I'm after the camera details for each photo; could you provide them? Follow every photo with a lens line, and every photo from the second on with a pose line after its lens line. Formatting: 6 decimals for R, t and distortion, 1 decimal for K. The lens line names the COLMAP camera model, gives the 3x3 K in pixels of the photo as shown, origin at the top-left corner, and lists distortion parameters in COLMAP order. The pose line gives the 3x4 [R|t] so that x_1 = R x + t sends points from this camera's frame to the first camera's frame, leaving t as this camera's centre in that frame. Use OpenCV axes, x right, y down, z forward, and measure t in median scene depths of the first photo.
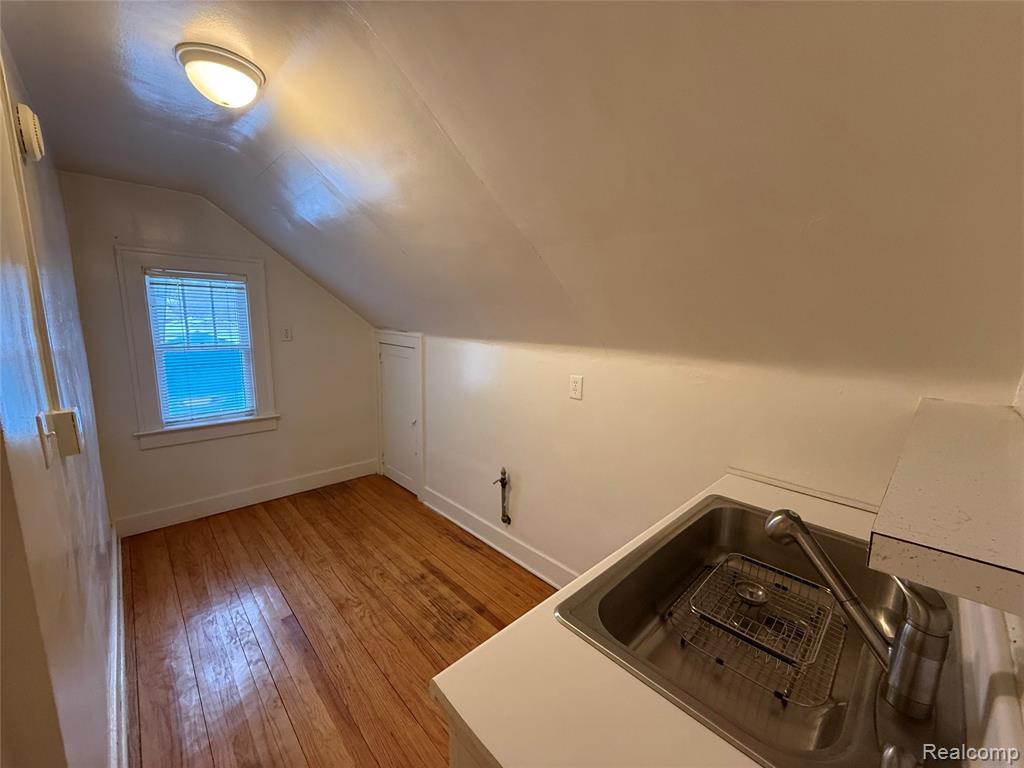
lens RADIAL K [[405.9, 0, 511.5], [0, 405.9, 385.9], [0, 0, 1]] dist [0.000489, -0.000081]
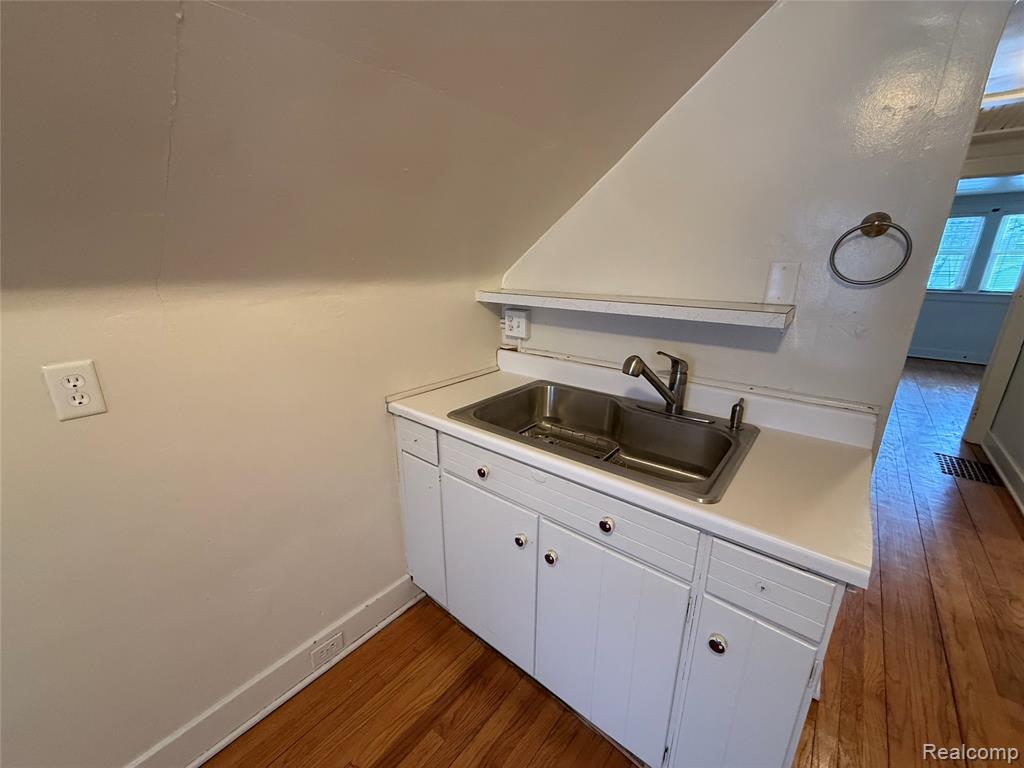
lens RADIAL K [[405.9, 0, 511.8], [0, 405.9, 385.1], [0, 0, 1]] dist [0.000489, -0.000081]
pose [[-0.114947, -0.309529, 0.943917, -0.401196], [0.164154, 0.931233, 0.325359, -0.089585], [-0.979715, 0.192346, -0.056232, 0.800040]]
